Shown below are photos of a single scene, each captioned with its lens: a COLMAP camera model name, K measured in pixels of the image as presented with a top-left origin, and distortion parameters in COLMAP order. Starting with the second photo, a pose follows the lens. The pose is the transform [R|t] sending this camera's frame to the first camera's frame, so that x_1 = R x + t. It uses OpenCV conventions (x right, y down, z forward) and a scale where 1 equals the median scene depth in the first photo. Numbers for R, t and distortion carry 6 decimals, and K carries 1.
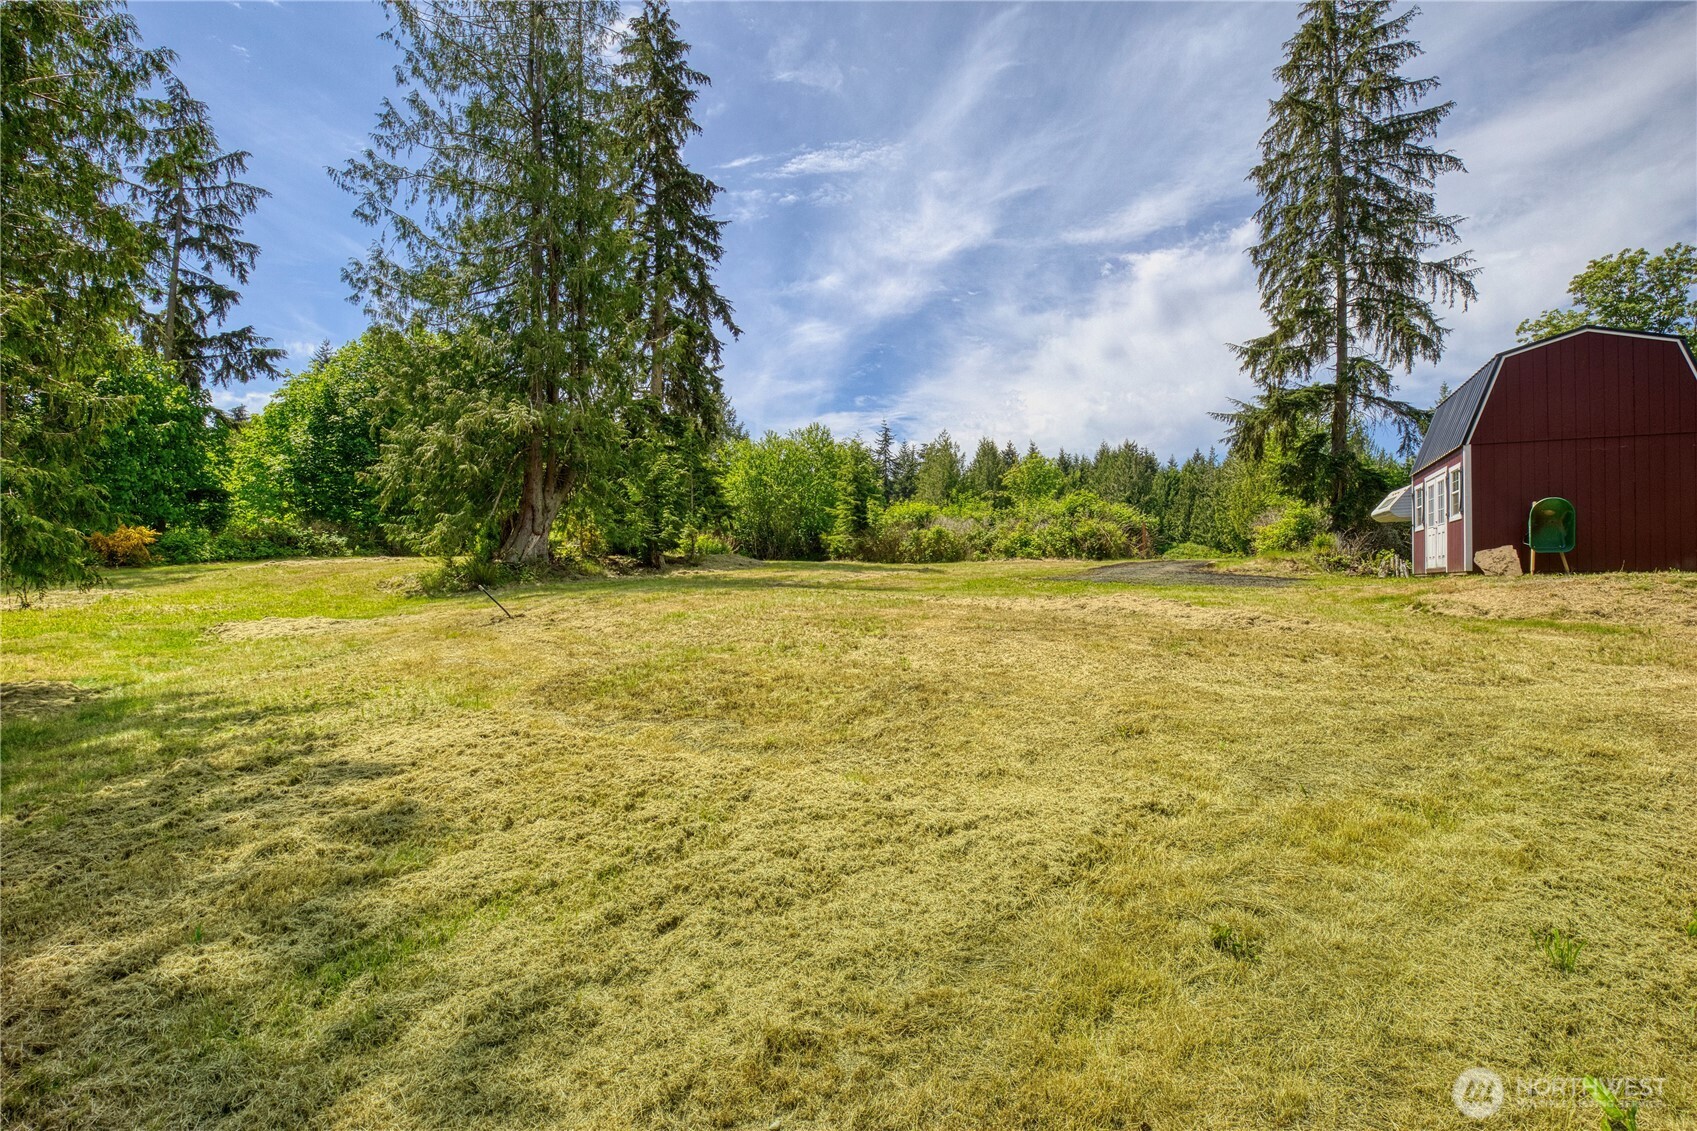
lens RADIAL K [[784.9, 0, 846.9], [0, 784.9, 565.4], [0, 0, 1]] dist [-0.015830, -0.000034]
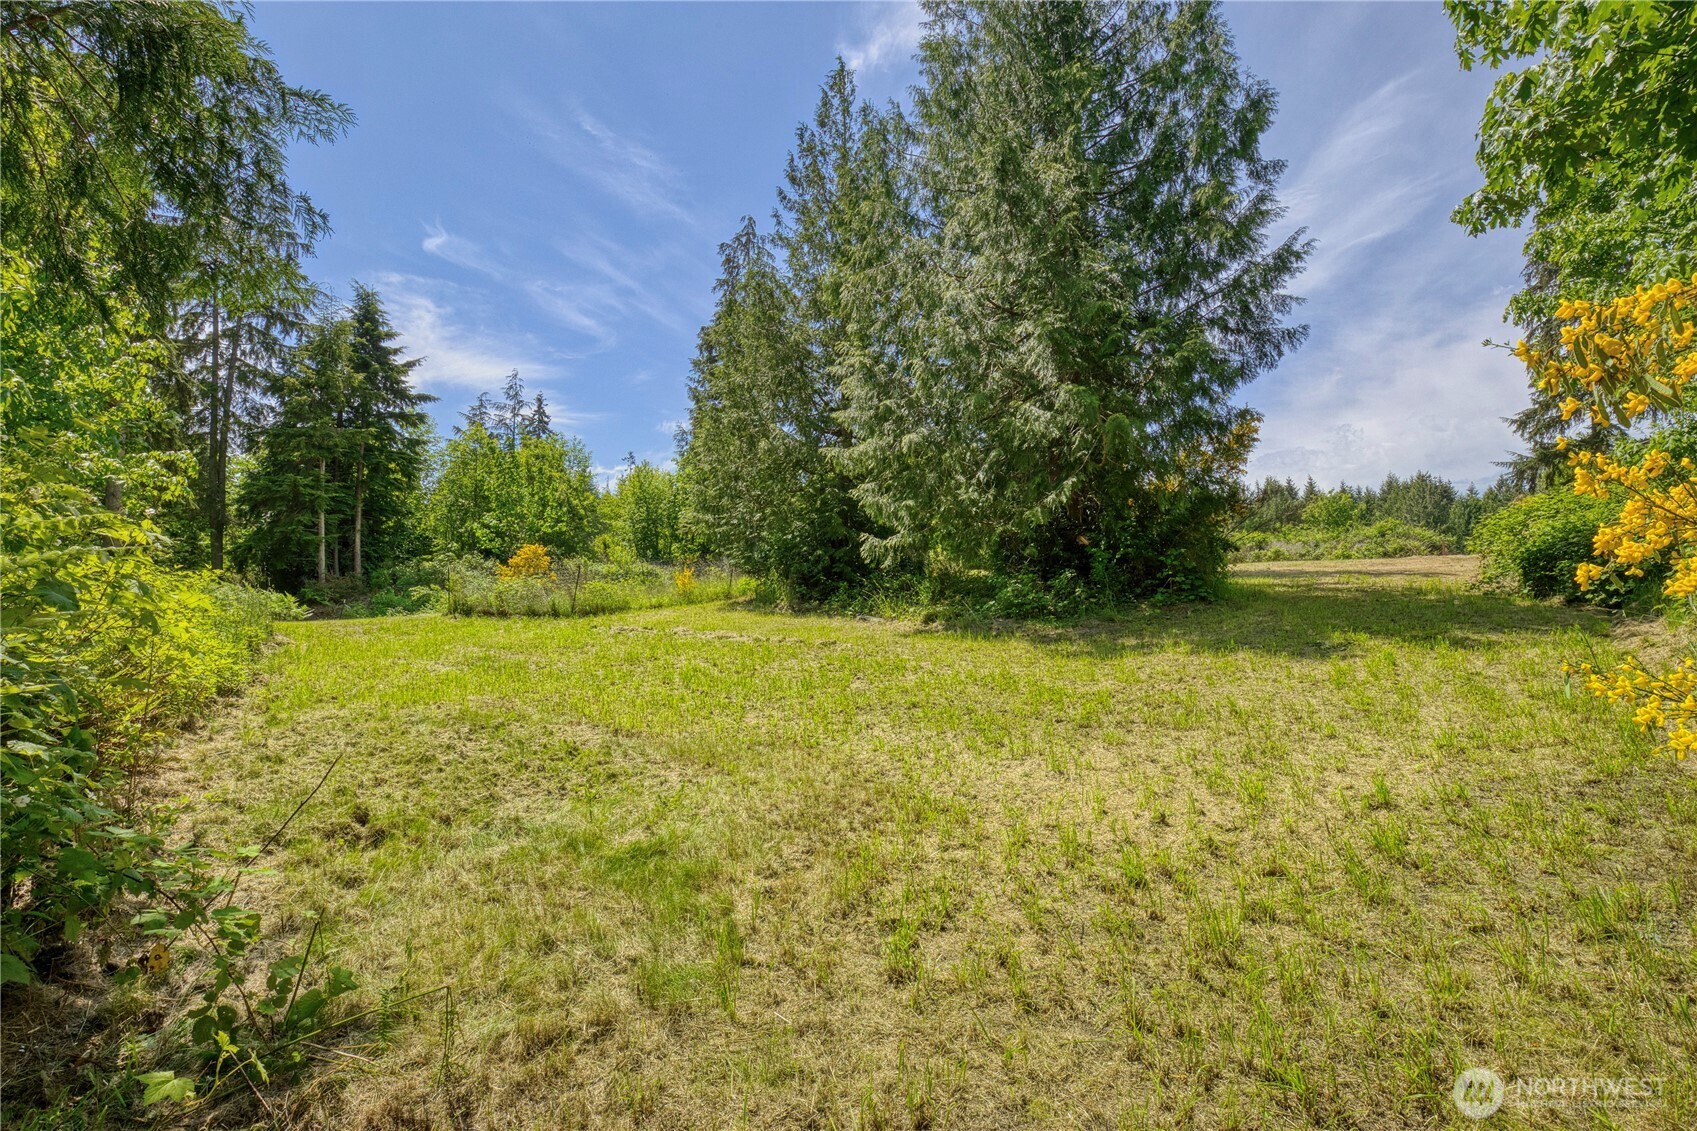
lens RADIAL K [[784.9, 0, 850.6], [0, 784.9, 565.1], [0, 0, 1]] dist [-0.015830, -0.000034]
pose [[0.958619, -0.021570, -0.283873, -0.226952], [0.004857, 0.998220, -0.059445, 0.063756], [0.284650, 0.055607, 0.957017, -0.592362]]
